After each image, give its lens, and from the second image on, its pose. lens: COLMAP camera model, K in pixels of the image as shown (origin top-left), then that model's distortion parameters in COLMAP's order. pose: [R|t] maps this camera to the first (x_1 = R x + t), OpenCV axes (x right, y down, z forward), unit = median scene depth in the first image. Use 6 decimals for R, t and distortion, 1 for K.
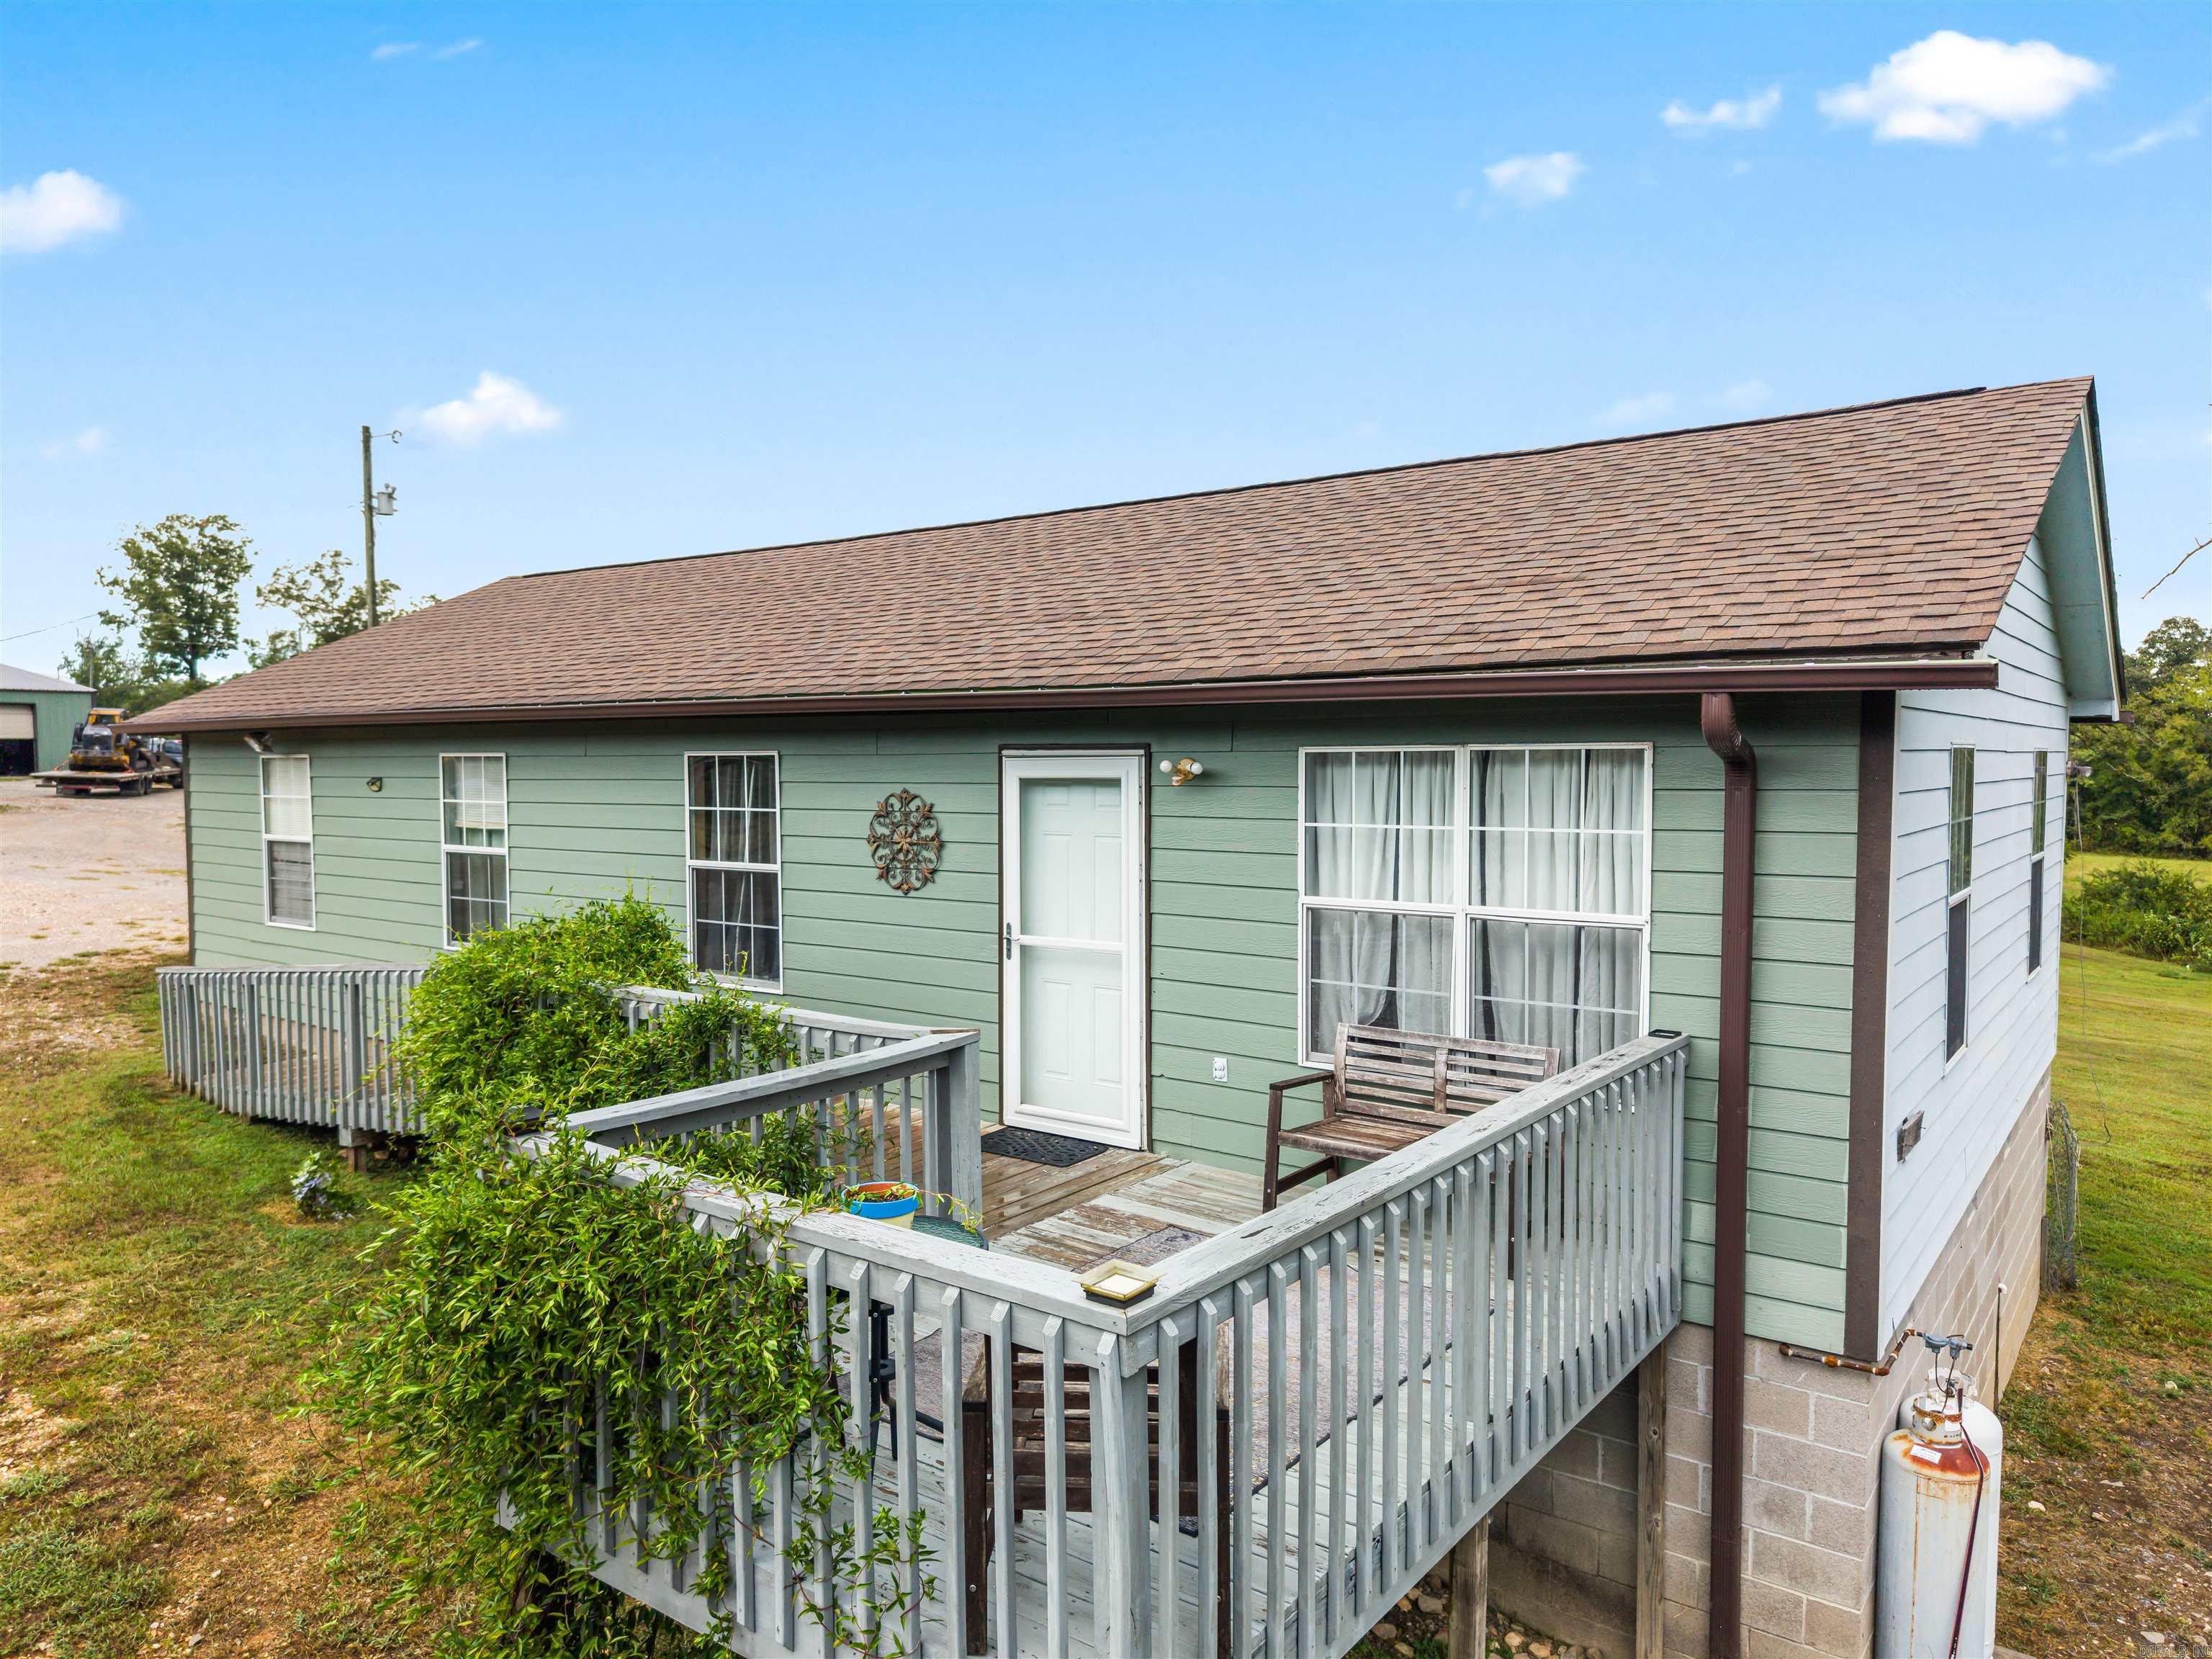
lens RADIAL K [[1486.9, 0, 1106.0], [0, 1486.9, 829.5], [0, 0, 1]] dist [0.010681, -0.010411]
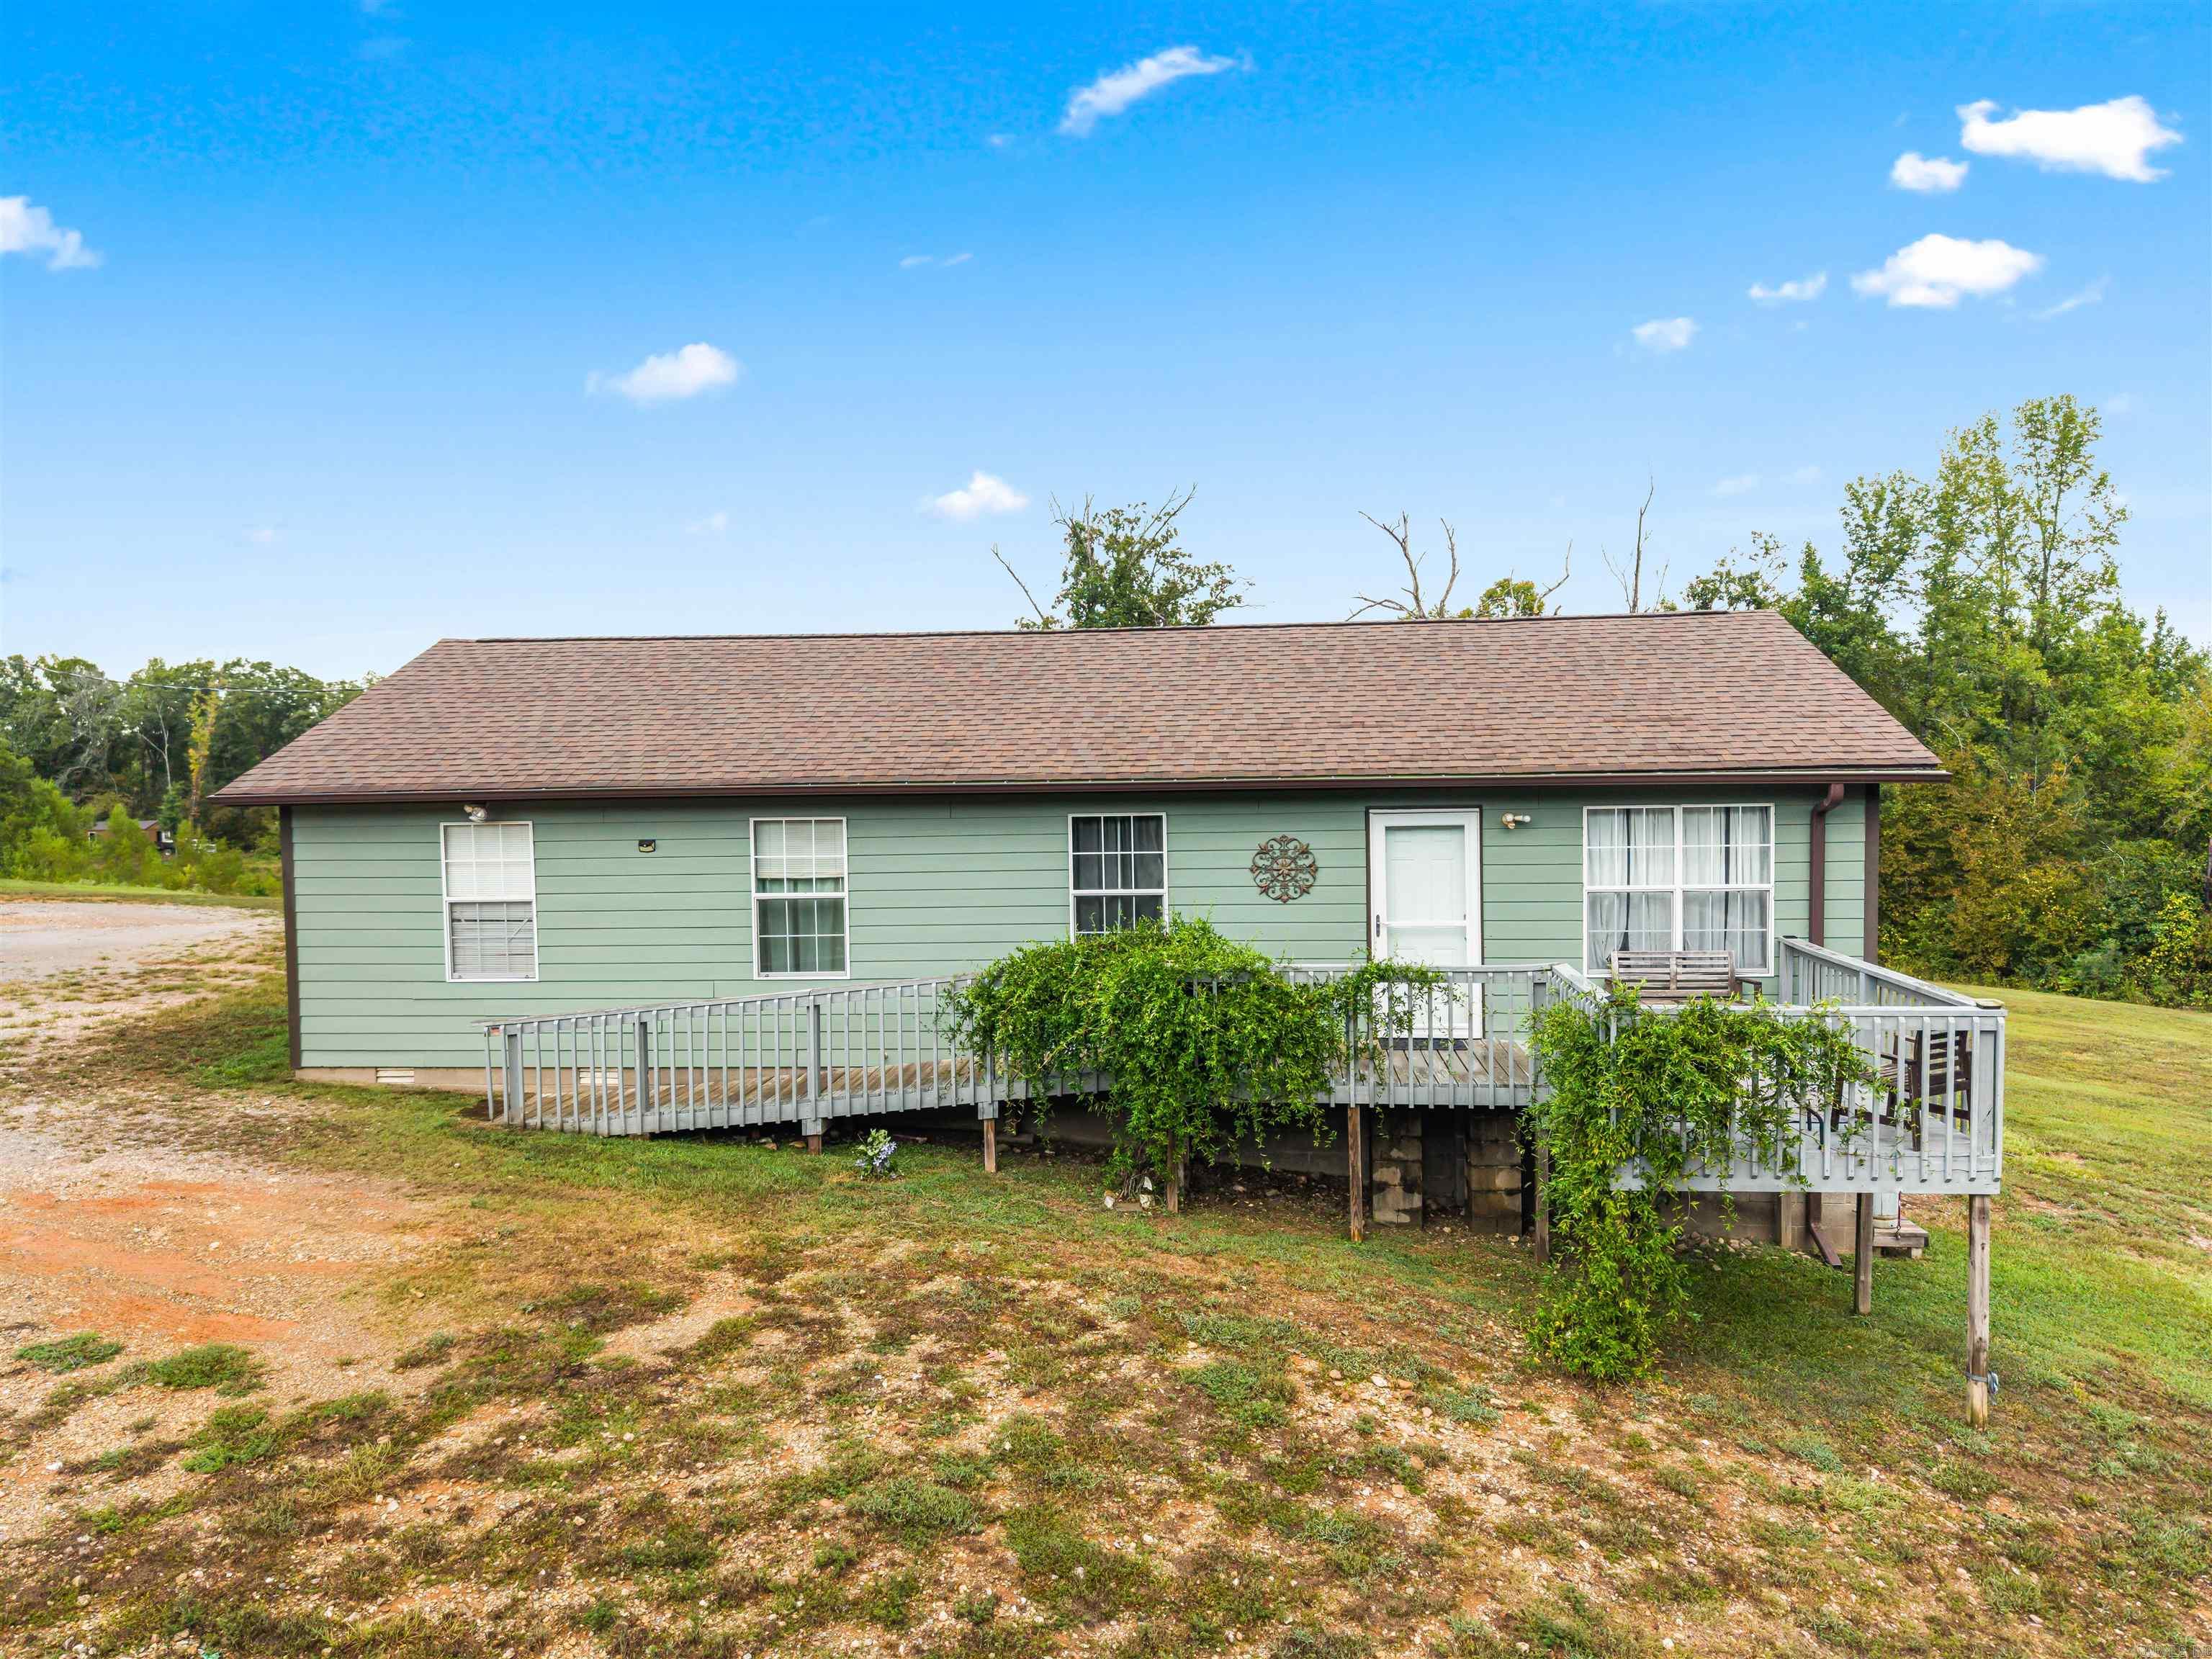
lens RADIAL K [[1486.9, 0, 1106.0], [0, 1486.9, 829.5], [0, 0, 1]] dist [0.010681, -0.010411]
pose [[0.853838, -0.033971, 0.519429, -1.213614], [0.038929, 0.999241, 0.001359, -0.046827], [-0.519081, 0.019060, 0.854512, -0.259611]]
